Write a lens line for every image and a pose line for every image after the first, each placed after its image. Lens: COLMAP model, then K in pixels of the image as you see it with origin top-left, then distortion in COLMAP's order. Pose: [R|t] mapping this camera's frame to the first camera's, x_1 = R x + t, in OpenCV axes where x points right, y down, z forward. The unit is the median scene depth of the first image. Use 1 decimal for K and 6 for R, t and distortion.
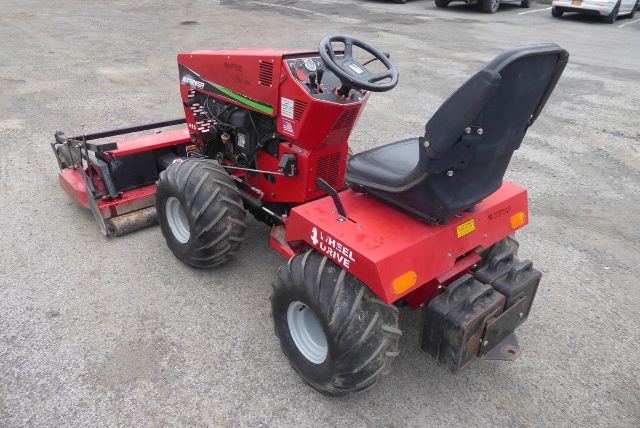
lens RADIAL K [[472.7, 0, 317.8], [0, 472.7, 203.7], [0, 0, 1]] dist [0.009316, 0.010699]
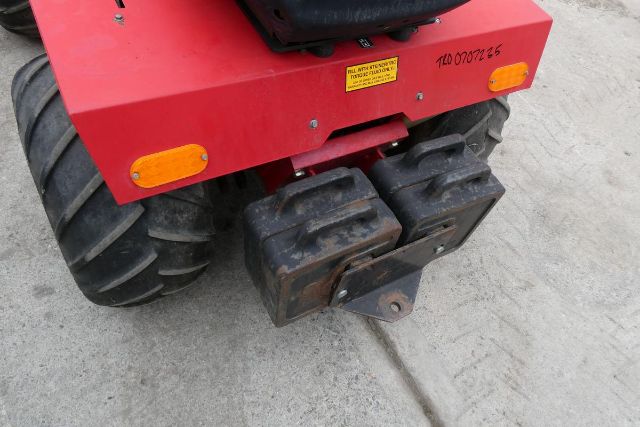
lens RADIAL K [[472.7, 0, 317.8], [0, 472.7, 203.2], [0, 0, 1]] dist [0.009316, 0.010699]
pose [[0.971966, 0.232642, -0.034063, 0.312921], [-0.197308, 0.885833, 0.419964, -0.020982], [0.127875, -0.401469, 0.906901, 0.528638]]
